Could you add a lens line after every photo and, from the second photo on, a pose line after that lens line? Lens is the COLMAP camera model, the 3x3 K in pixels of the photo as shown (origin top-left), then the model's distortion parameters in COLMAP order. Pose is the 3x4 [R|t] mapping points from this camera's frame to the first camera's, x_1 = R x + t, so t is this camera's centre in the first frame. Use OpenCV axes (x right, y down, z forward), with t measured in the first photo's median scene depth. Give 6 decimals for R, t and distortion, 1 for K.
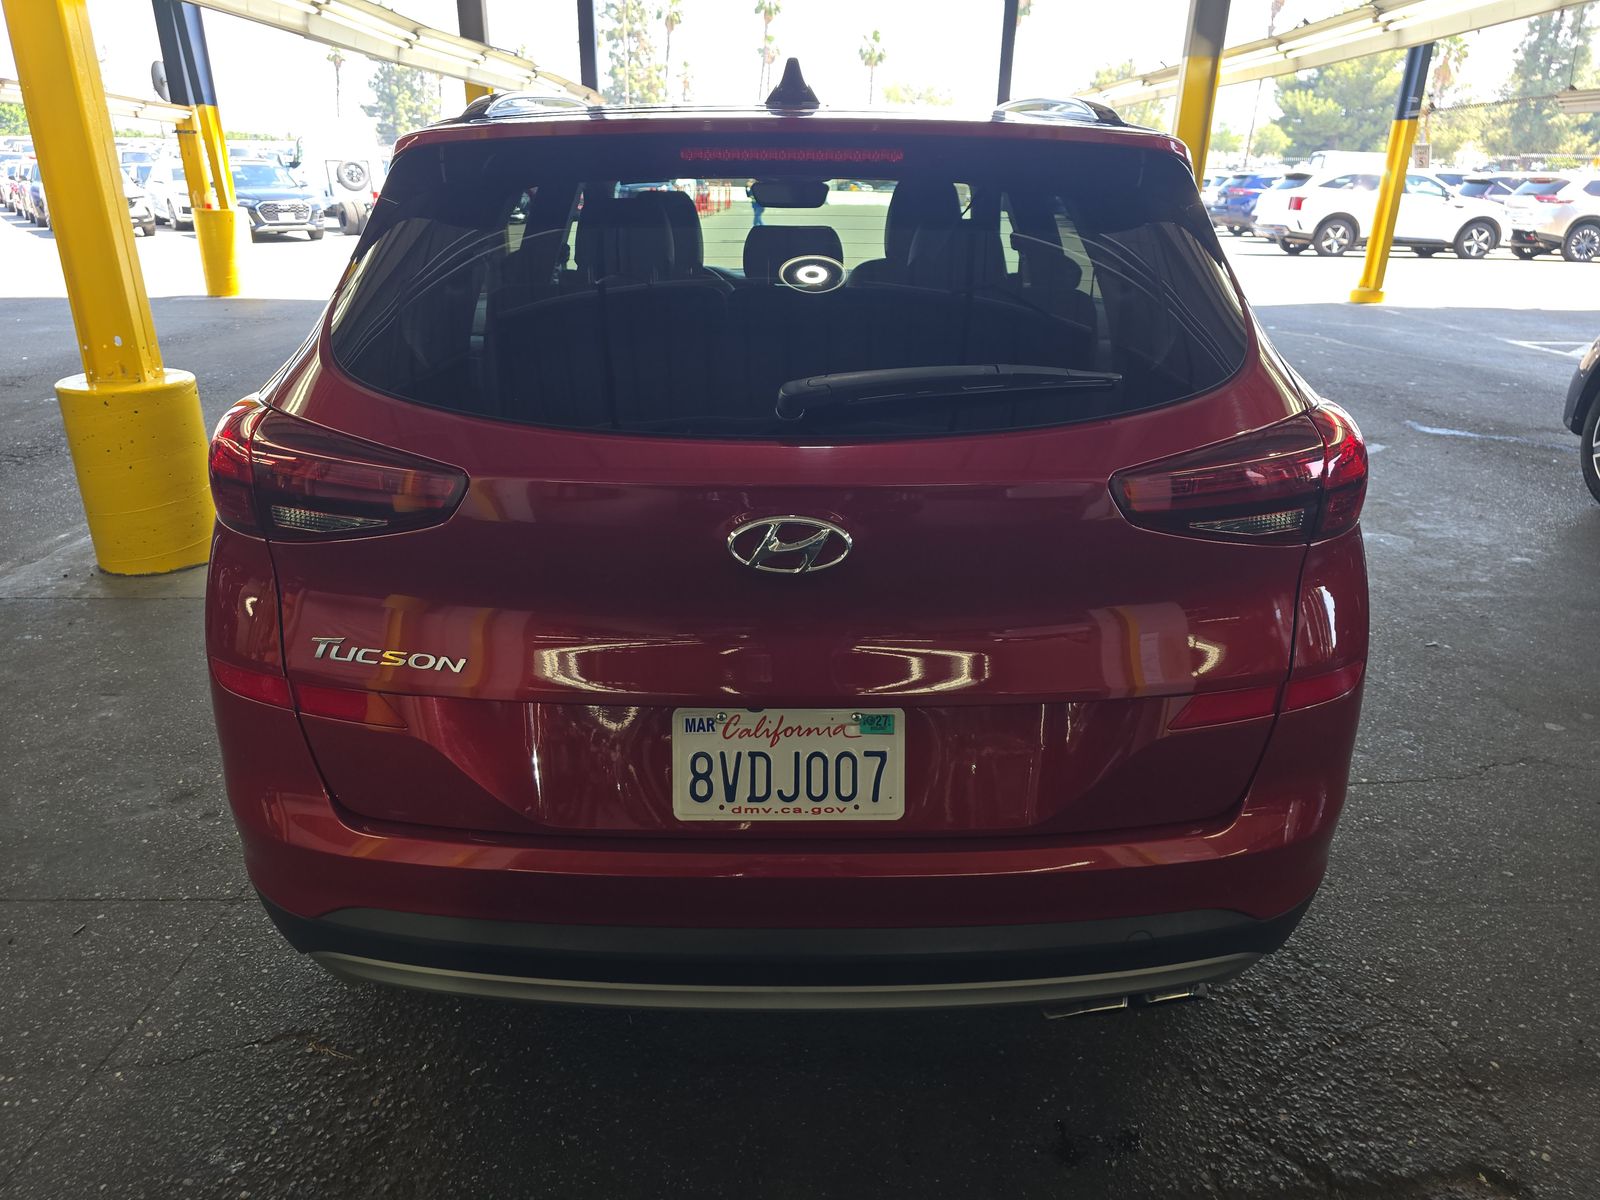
lens RADIAL K [[1091.7, 0, 798.5], [0, 1091.7, 600.9], [0, 0, 1]] dist [0.029712, -0.014695]
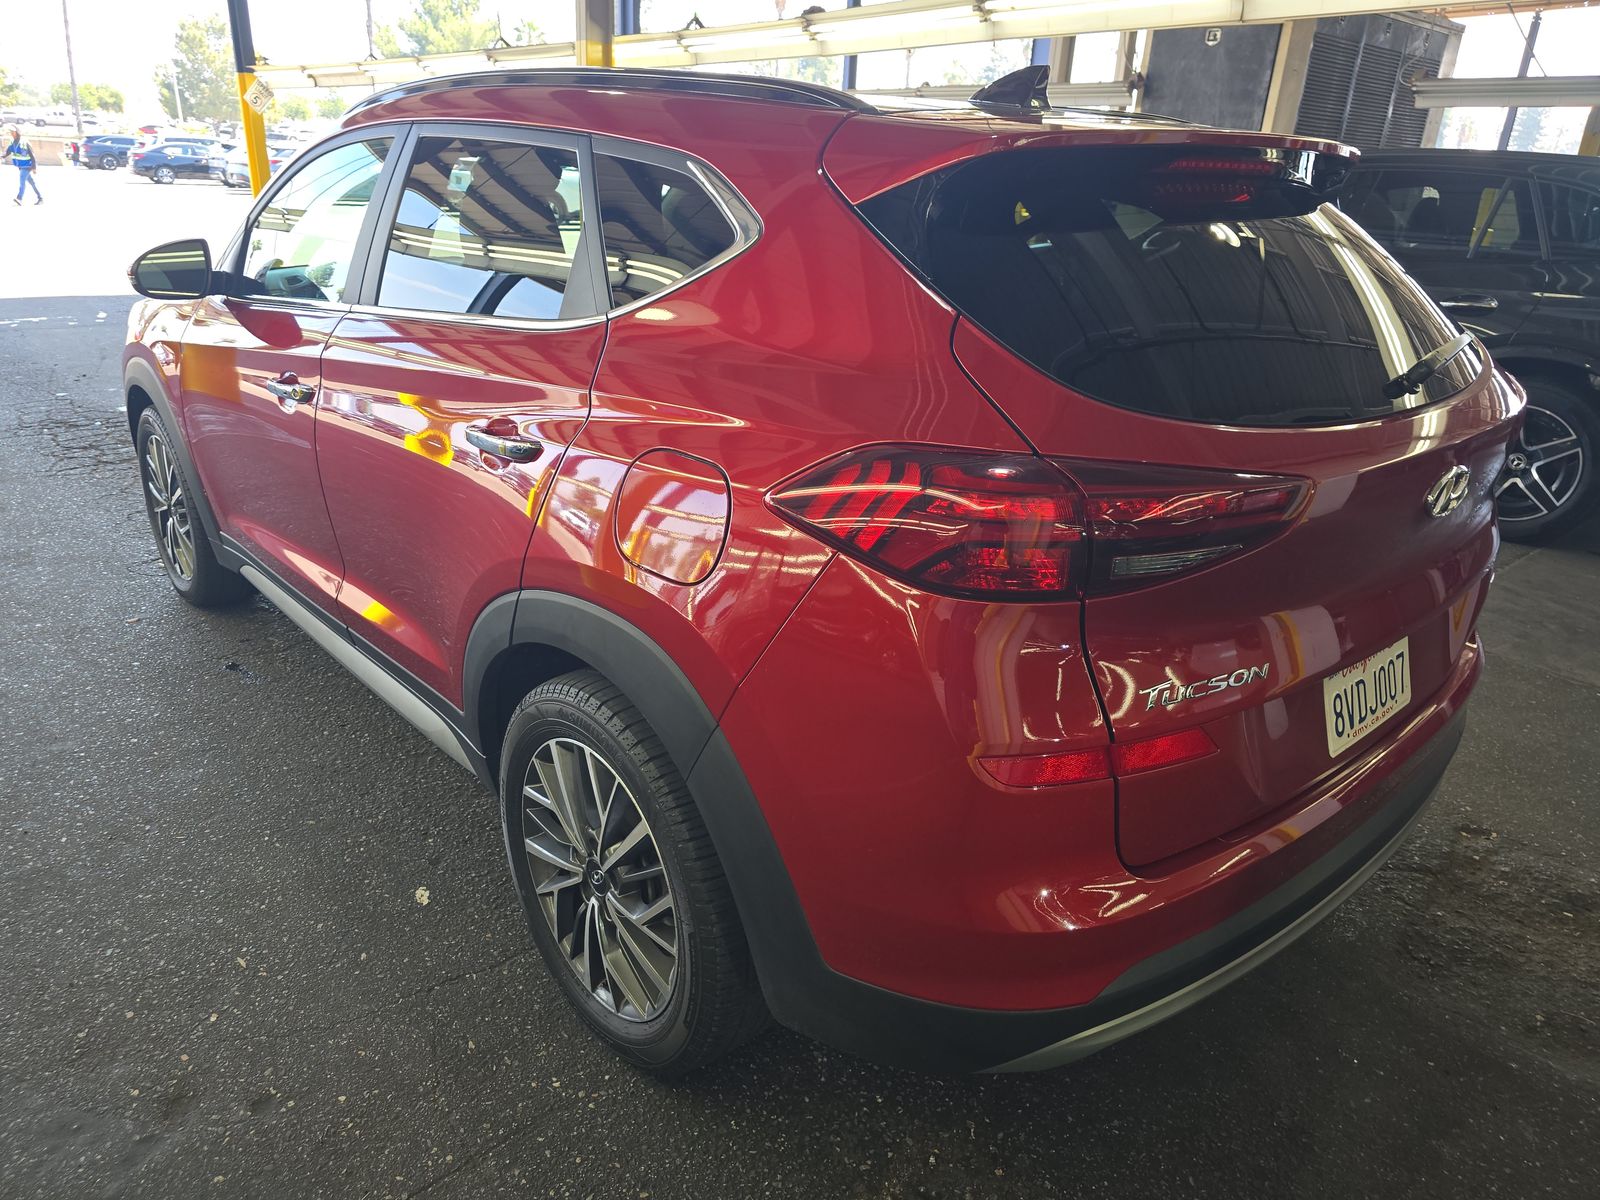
lens RADIAL K [[1091.7, 0, 799.7], [0, 1091.7, 598.4], [0, 0, 1]] dist [0.029712, -0.014695]
pose [[0.746314, -0.228850, 0.625014, -0.641989], [0.215268, 0.971555, 0.098690, -0.101996], [-0.629821, 0.060892, 0.774349, 0.248252]]
